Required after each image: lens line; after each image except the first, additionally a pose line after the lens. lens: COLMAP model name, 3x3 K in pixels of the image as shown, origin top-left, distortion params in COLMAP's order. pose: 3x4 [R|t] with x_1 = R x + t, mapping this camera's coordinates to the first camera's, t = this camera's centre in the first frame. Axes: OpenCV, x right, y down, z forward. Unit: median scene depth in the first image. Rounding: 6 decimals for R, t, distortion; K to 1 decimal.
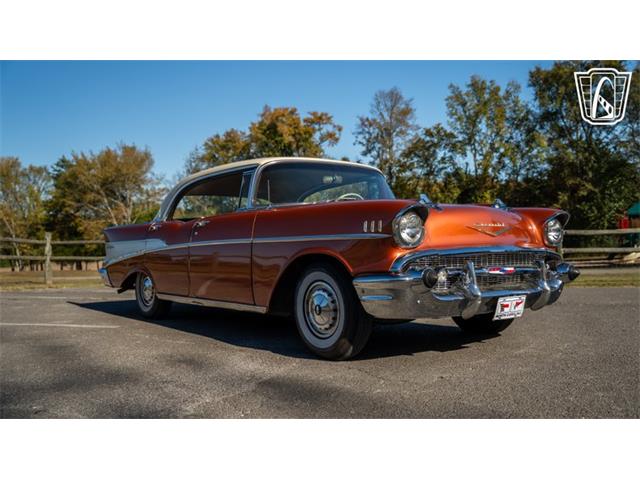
lens RADIAL K [[623.8, 0, 320.0], [0, 623.8, 240.0], [0, 0, 1]] dist [-0.082849, 0.216902]
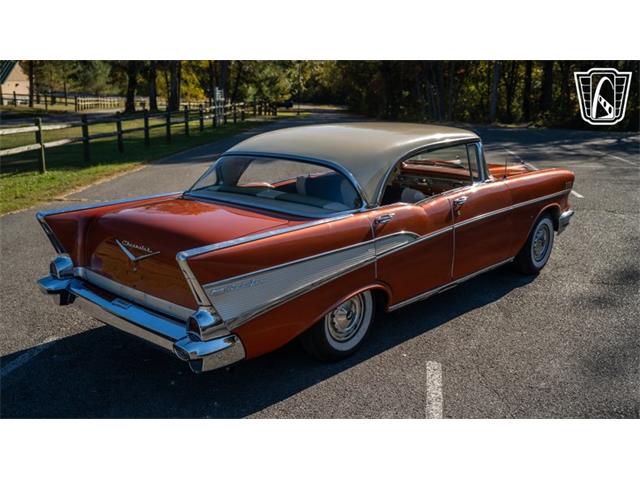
lens RADIAL K [[632.4, 0, 320.0], [0, 632.4, 240.0], [0, 0, 1]] dist [-0.084919, 0.298756]
pose [[-0.153430, -0.214468, 0.964605, -0.956349], [-0.009177, 0.976430, 0.215638, -0.151278], [-0.988117, 0.024233, -0.151782, 1.203089]]
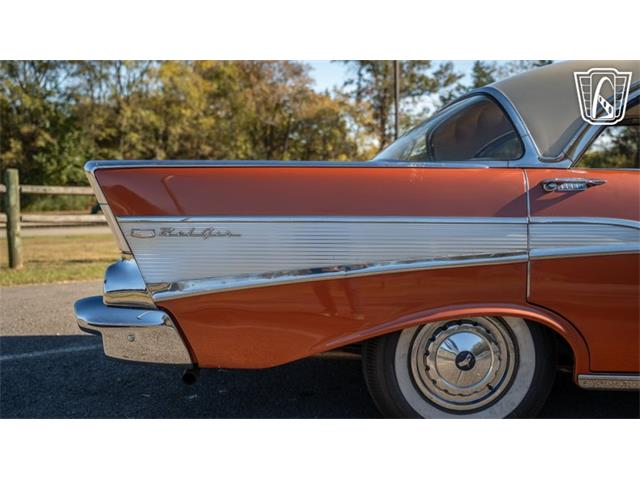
lens RADIAL K [[623.8, 0, 320.0], [0, 623.8, 240.0], [0, 0, 1]] dist [-0.082849, 0.216902]
pose [[0.592666, -0.028530, 0.804943, -0.634946], [-0.033050, 0.997669, 0.059694, -0.005933], [-0.804770, -0.061982, 0.590341, 0.927326]]
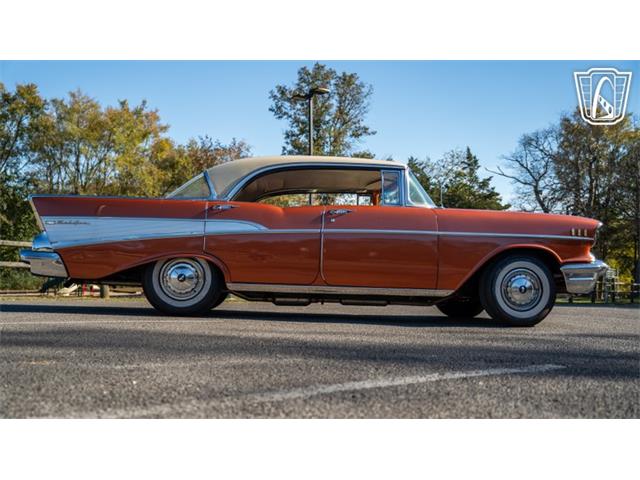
lens RADIAL K [[623.8, 0, 320.0], [0, 623.8, 240.0], [0, 0, 1]] dist [-0.082849, 0.216902]
pose [[0.538888, 0.097058, 0.836768, -0.928871], [-0.043441, 0.995220, -0.087460, 0.096455], [-0.841257, 0.010781, 0.540528, 0.433356]]
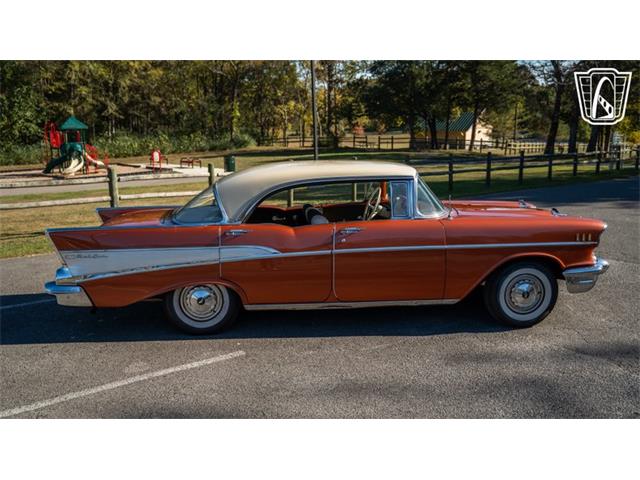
lens RADIAL K [[623.8, 0, 320.0], [0, 623.8, 240.0], [0, 0, 1]] dist [-0.082849, 0.216902]
pose [[0.543072, -0.126129, 0.830159, -0.953422], [-0.011327, 0.987464, 0.157439, -0.152953], [-0.839610, -0.094904, 0.534835, 0.439012]]
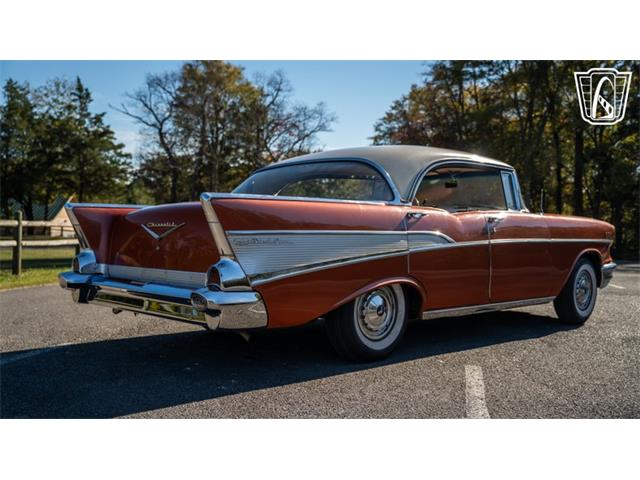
lens RADIAL K [[632.4, 0, 320.0], [0, 632.4, 240.0], [0, 0, 1]] dist [-0.084919, 0.298756]
pose [[-0.102673, 0.006242, 0.994696, -0.948266], [-0.022779, 0.999703, -0.008625, 0.015375], [-0.994454, -0.023544, -0.102500, 1.197590]]
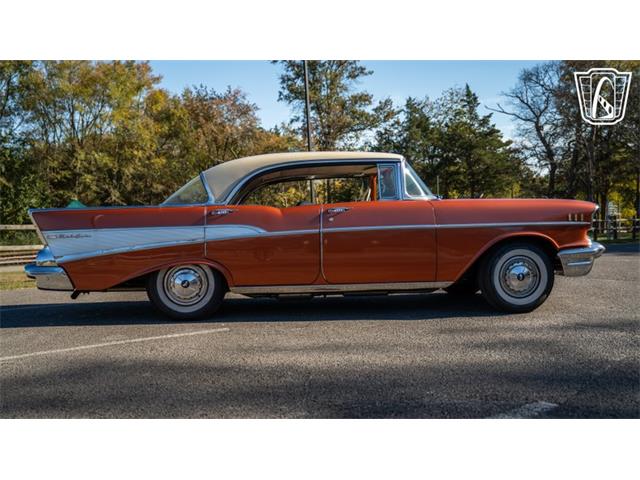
lens RADIAL K [[623.8, 0, 320.0], [0, 623.8, 240.0], [0, 0, 1]] dist [-0.082849, 0.216902]
pose [[0.544643, -0.008408, 0.838626, -0.938739], [0.003996, 0.999964, 0.007430, 0.013198], [-0.838658, -0.000695, 0.544657, 0.422941]]
